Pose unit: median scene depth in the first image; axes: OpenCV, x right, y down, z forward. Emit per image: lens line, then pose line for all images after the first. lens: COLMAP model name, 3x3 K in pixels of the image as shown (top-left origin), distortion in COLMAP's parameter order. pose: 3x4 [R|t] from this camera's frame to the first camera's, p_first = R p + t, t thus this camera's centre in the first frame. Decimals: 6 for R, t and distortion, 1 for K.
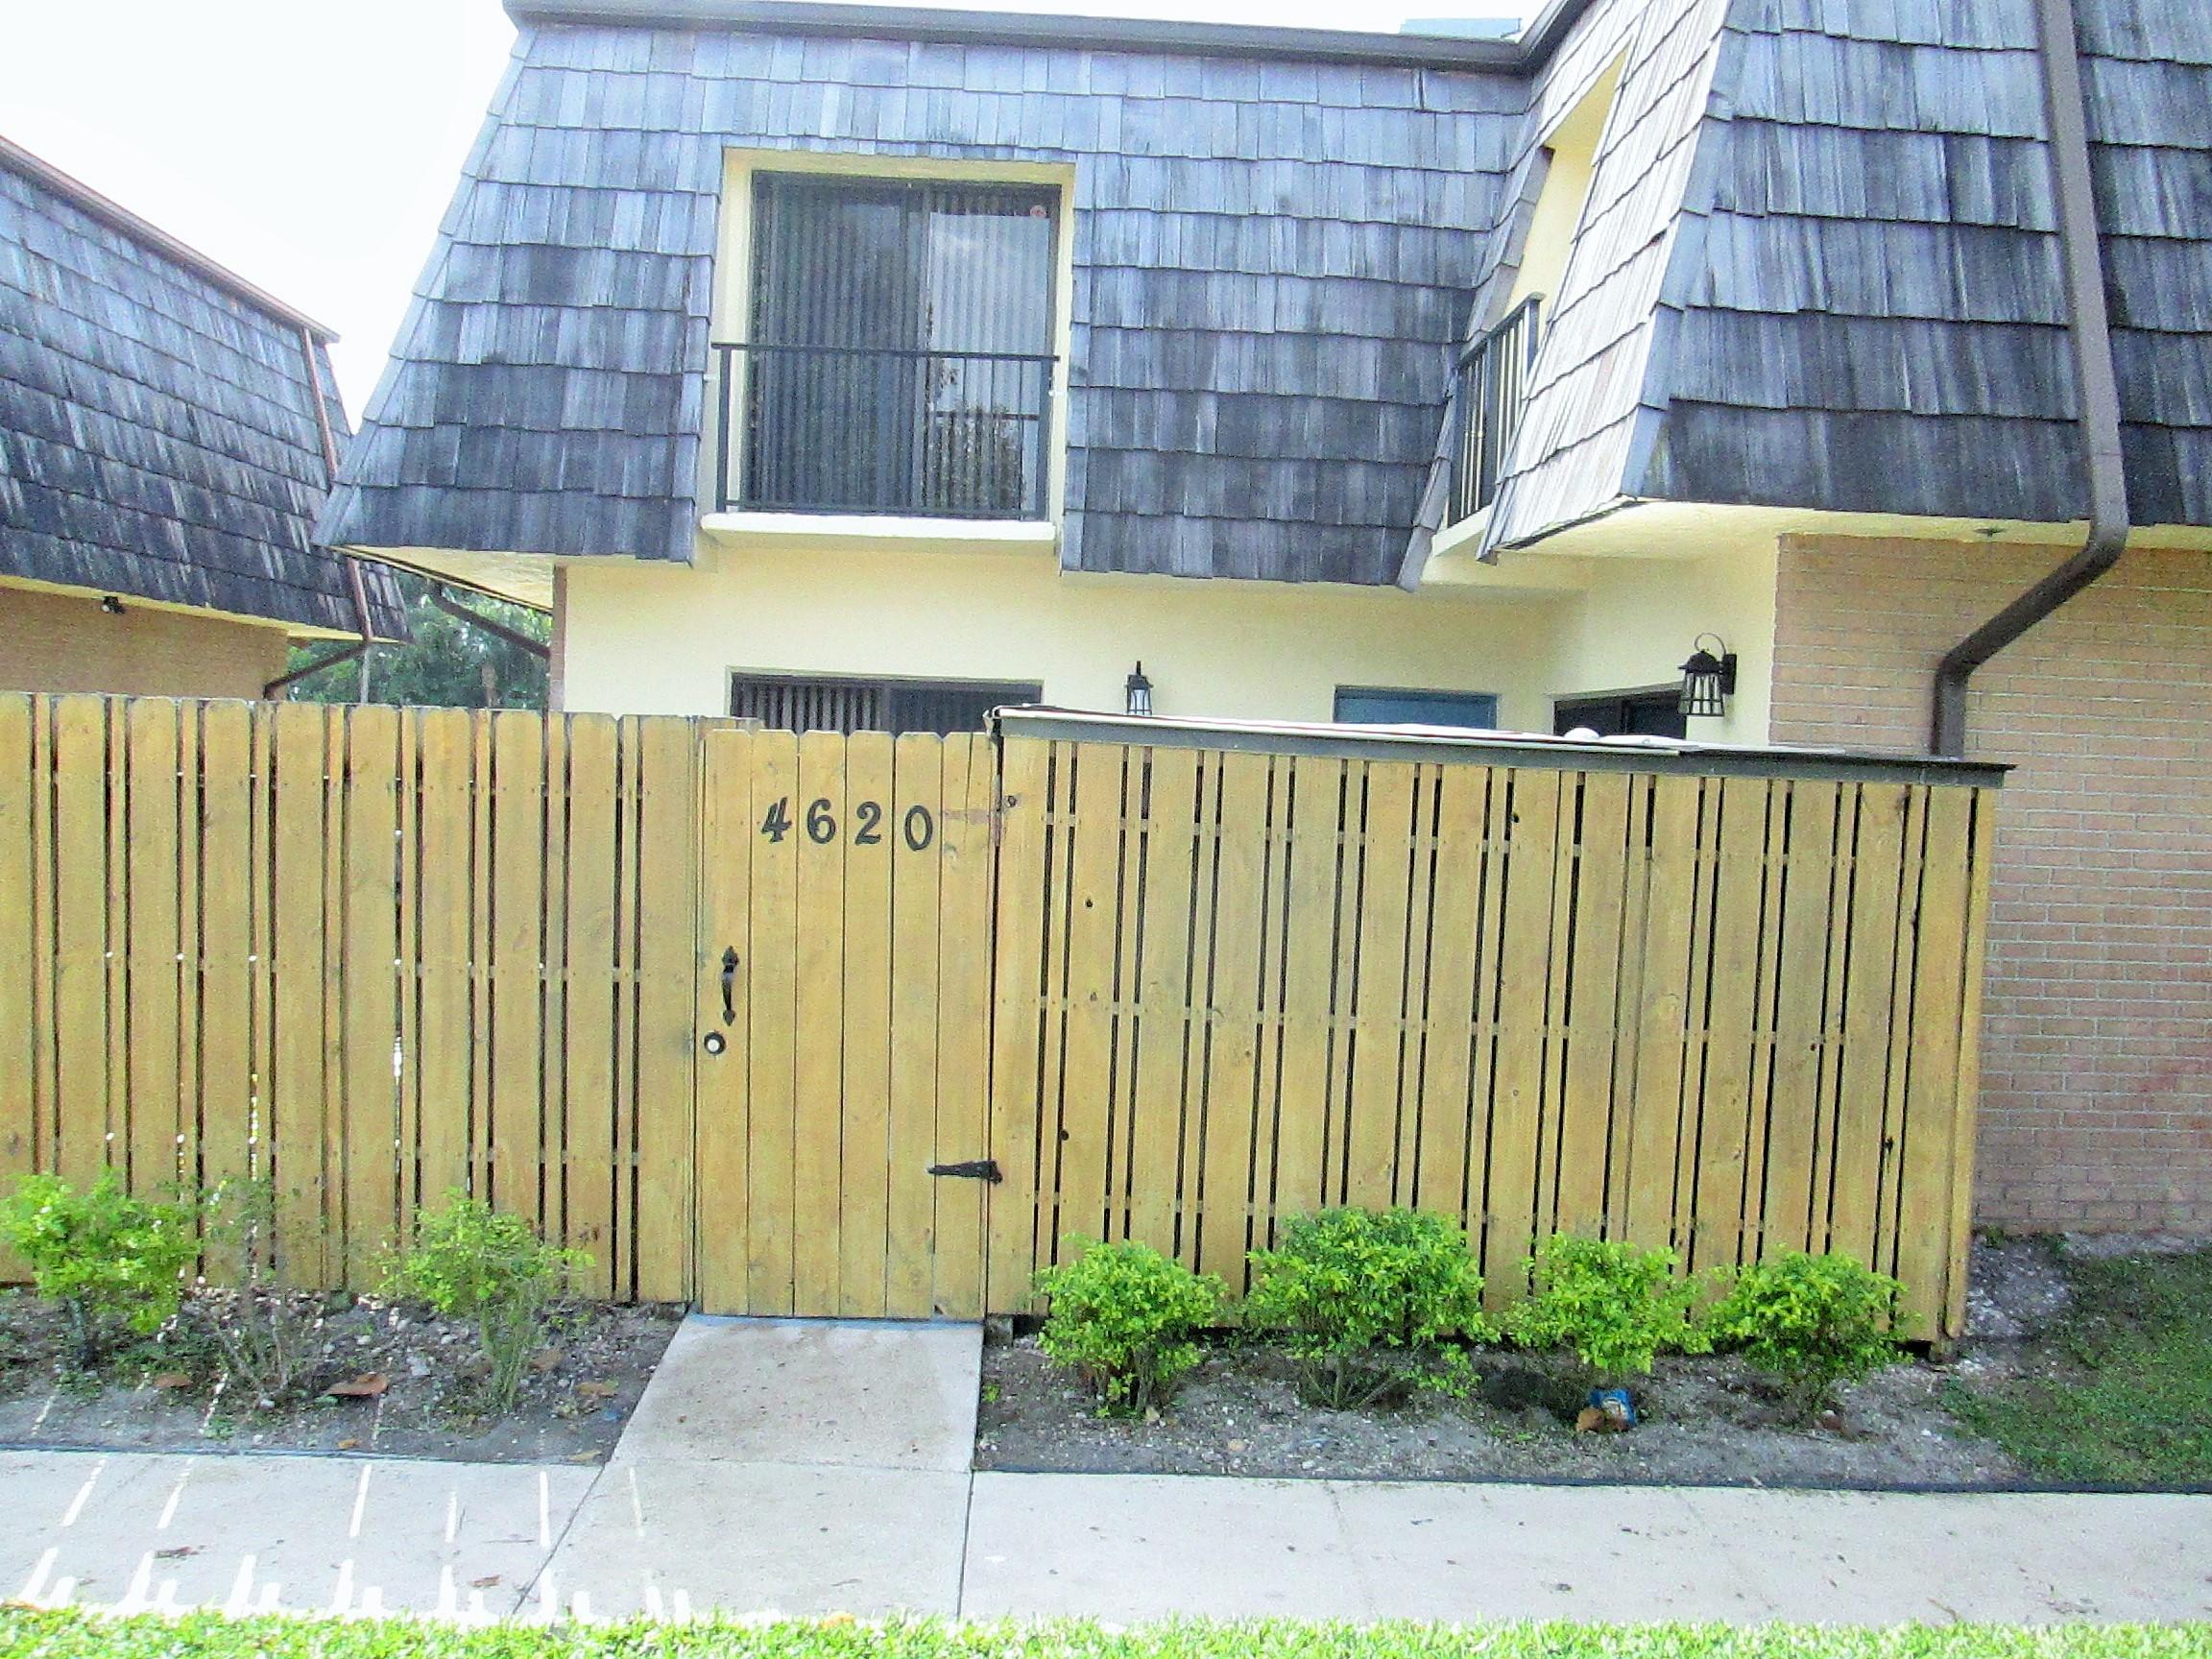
lens RADIAL K [[1813.0, 0, 1111.9], [0, 1813.0, 826.1], [0, 0, 1]] dist [-0.068372, 0.038883]
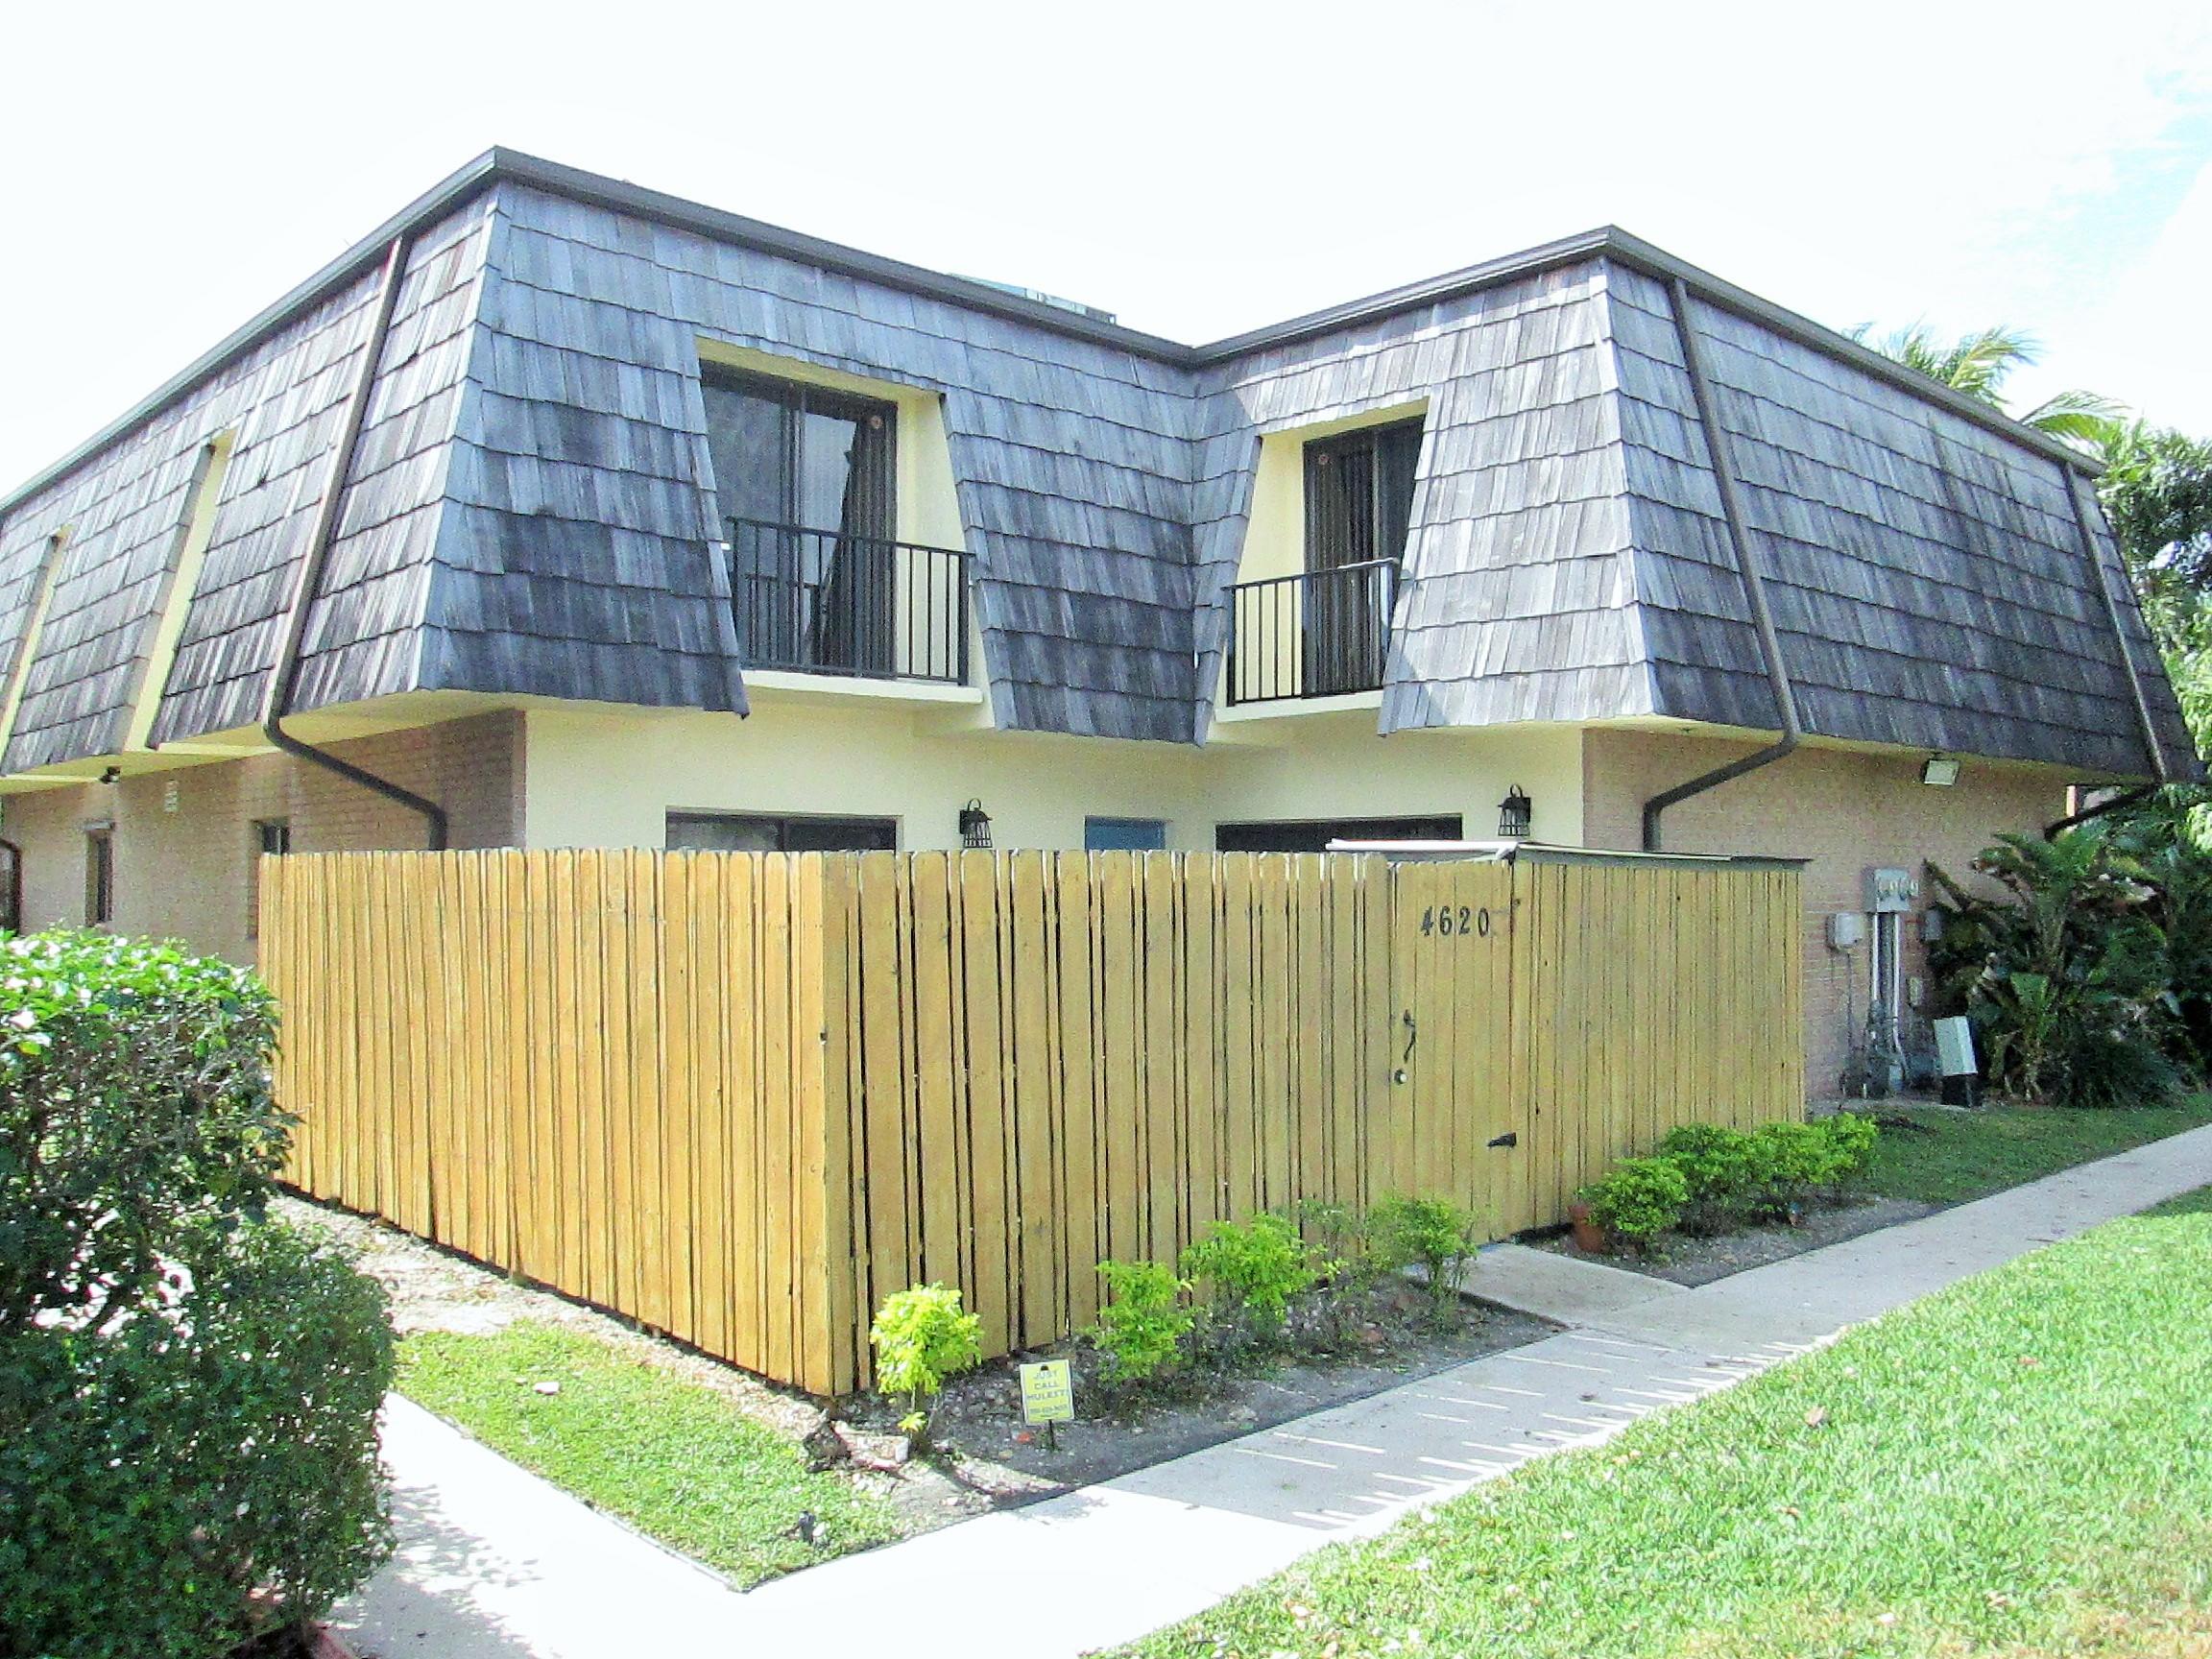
lens RADIAL K [[1813.0, 0, 1111.9], [0, 1813.0, 826.1], [0, 0, 1]] dist [-0.068372, 0.038883]
pose [[0.753052, -0.017145, 0.657738, -0.780931], [0.056466, 0.997656, -0.038644, -0.022336], [-0.655534, 0.066241, 0.752255, 0.022992]]
